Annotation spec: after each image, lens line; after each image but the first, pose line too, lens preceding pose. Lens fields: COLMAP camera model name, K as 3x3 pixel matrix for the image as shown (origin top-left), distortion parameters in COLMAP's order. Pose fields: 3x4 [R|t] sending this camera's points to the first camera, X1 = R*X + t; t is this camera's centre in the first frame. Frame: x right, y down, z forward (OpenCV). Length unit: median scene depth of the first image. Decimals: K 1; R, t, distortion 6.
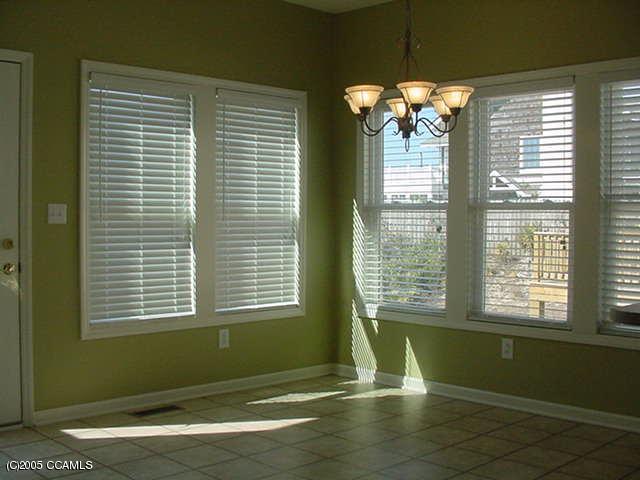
lens RADIAL K [[825.8, 0, 320.0], [0, 825.8, 240.0], [0, 0, 1]] dist [-0.031991, -0.047275]
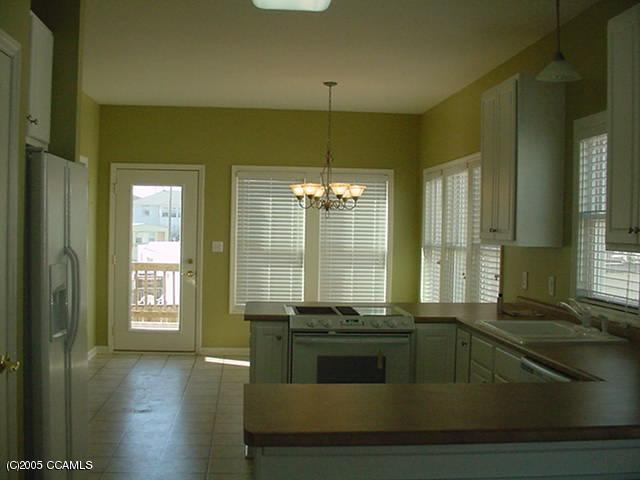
lens RADIAL K [[825.8, 0, 320.0], [0, 825.8, 240.0], [0, 0, 1]] dist [-0.031991, -0.047275]
pose [[0.788775, 0.020899, -0.614326, 0.967434], [-0.035462, 0.999304, -0.011537, -0.030775], [0.613658, 0.030885, 0.788968, -0.345088]]
